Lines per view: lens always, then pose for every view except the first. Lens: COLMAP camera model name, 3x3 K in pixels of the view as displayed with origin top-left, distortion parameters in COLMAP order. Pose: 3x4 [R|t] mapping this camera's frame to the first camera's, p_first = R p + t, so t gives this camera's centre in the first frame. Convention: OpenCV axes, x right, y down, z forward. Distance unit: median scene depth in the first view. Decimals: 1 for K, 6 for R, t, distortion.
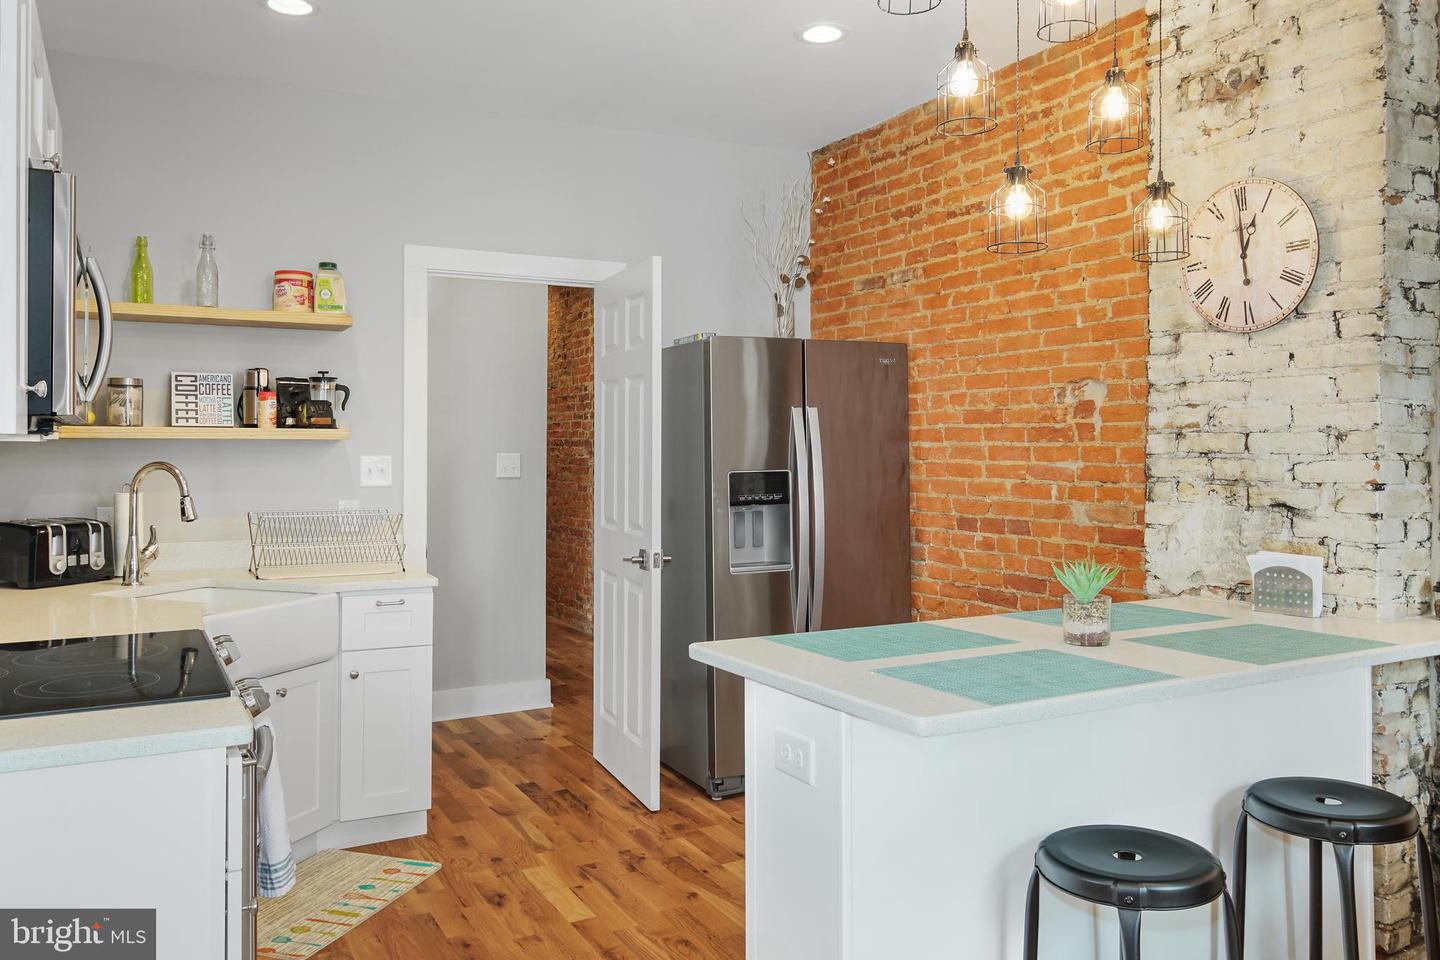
lens RADIAL K [[1100.4, 0, 717.5], [0, 1100.4, 443.0], [0, 0, 1]] dist [0.002518, -0.000791]
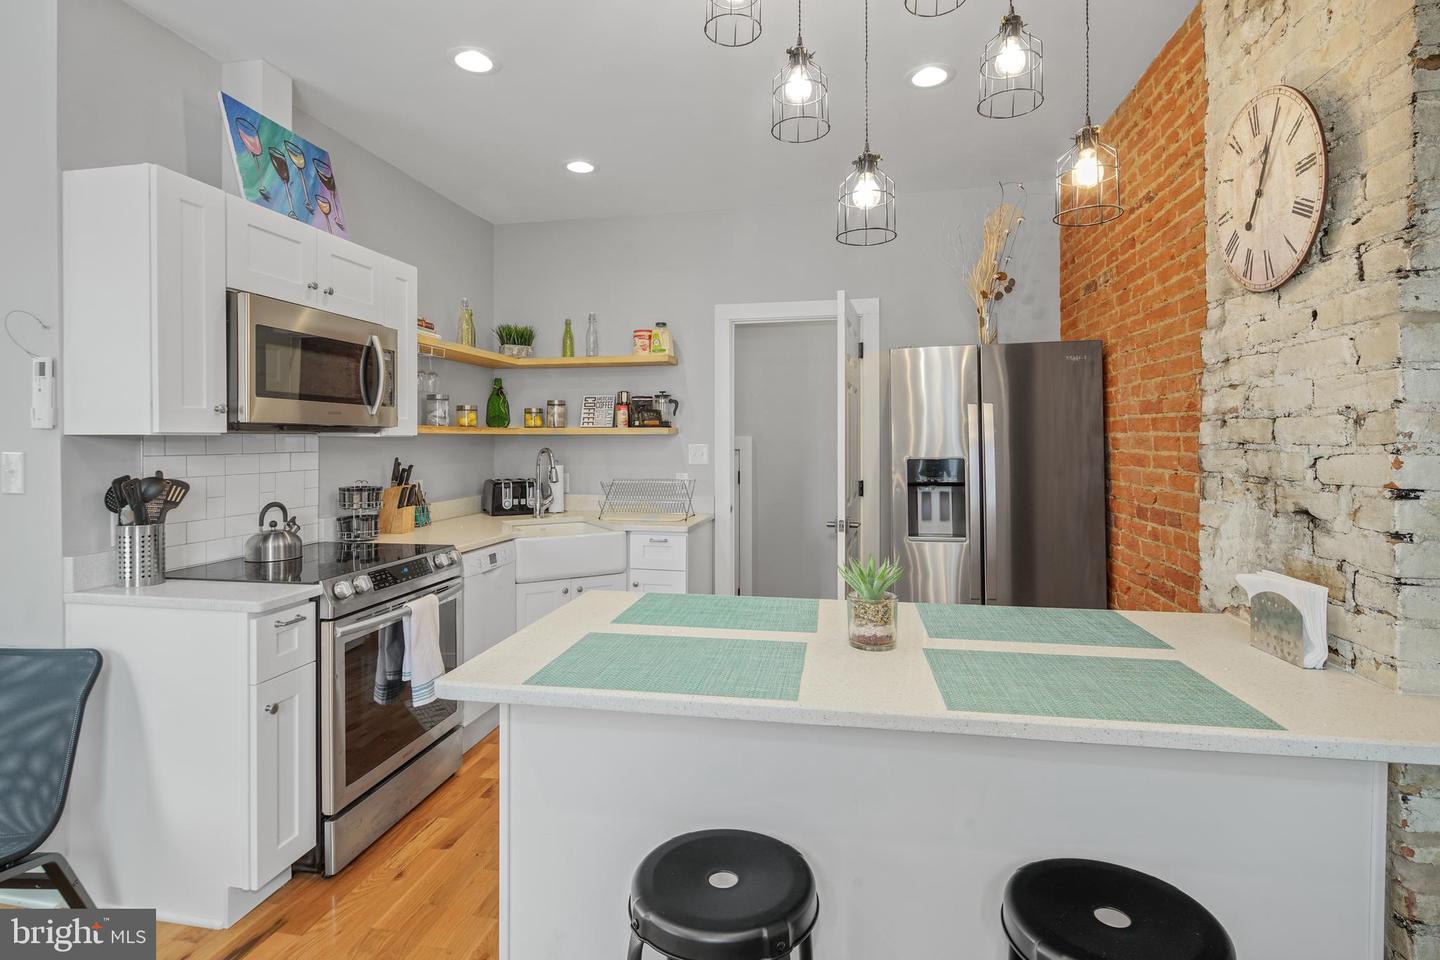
lens RADIAL K [[713.4, 0, 716.2], [0, 713.4, 442.5], [0, 0, 1]] dist [0.000517, -0.003148]
pose [[0.774002, 0.000296, -0.633183, 0.406137], [0.005180, 0.999963, 0.006799, 0.002277], [0.633162, -0.008542, 0.773972, 0.291086]]
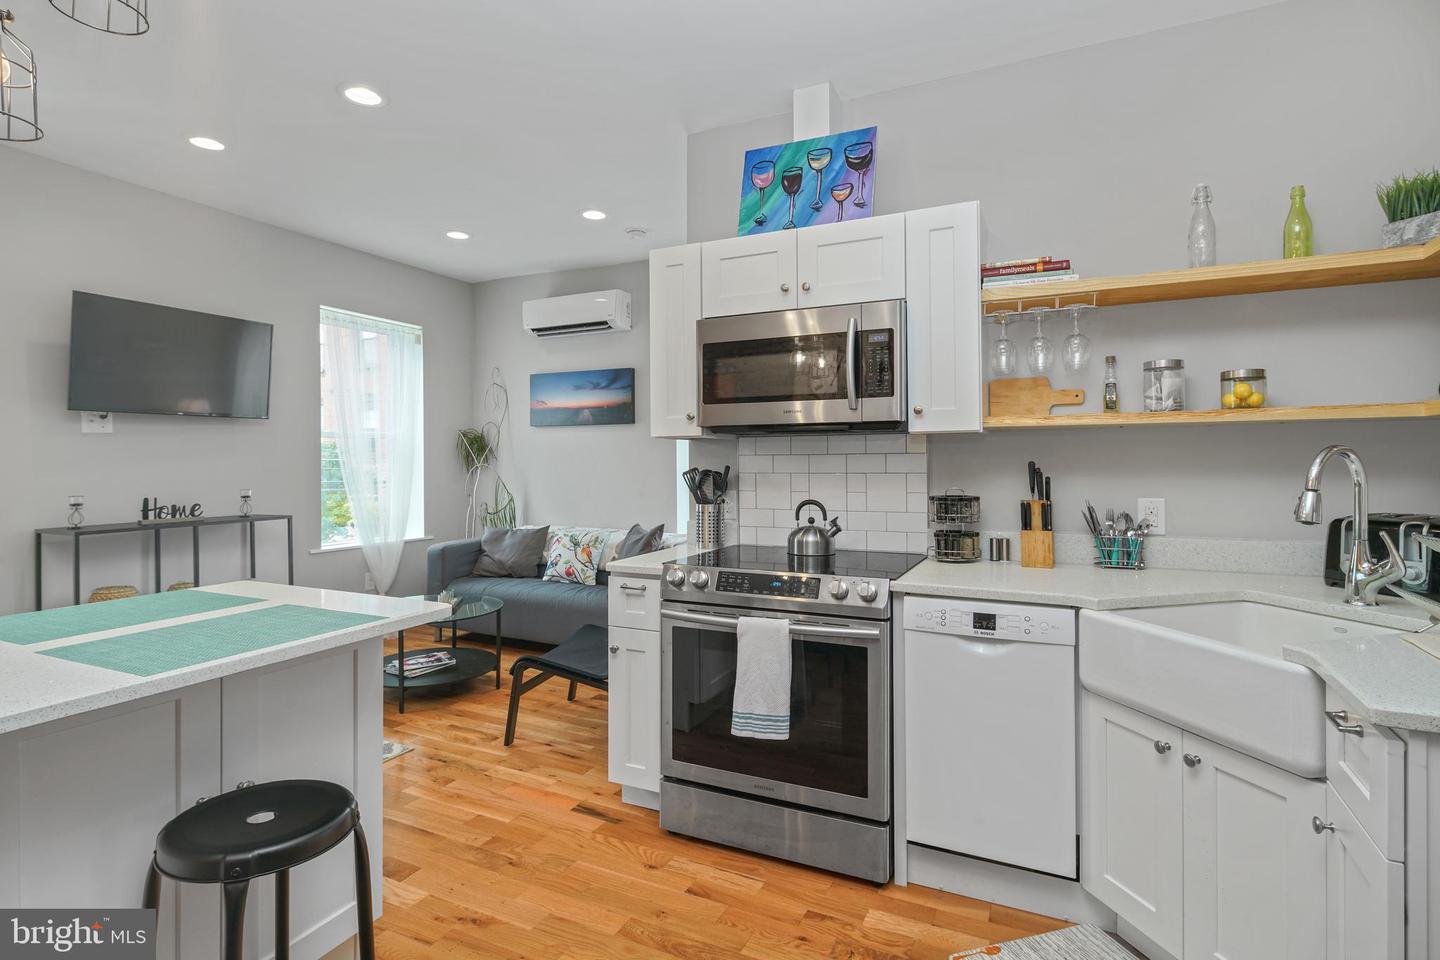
lens RADIAL K [[713.4, 0, 729.5], [0, 713.4, 458.5], [0, 0, 1]] dist [0.000517, -0.003148]
pose [[-0.805825, 0.001797, -0.592150, 0.081131], [0.006968, 0.999955, -0.006447, 0.029068], [0.592112, -0.009322, -0.805802, 1.249337]]
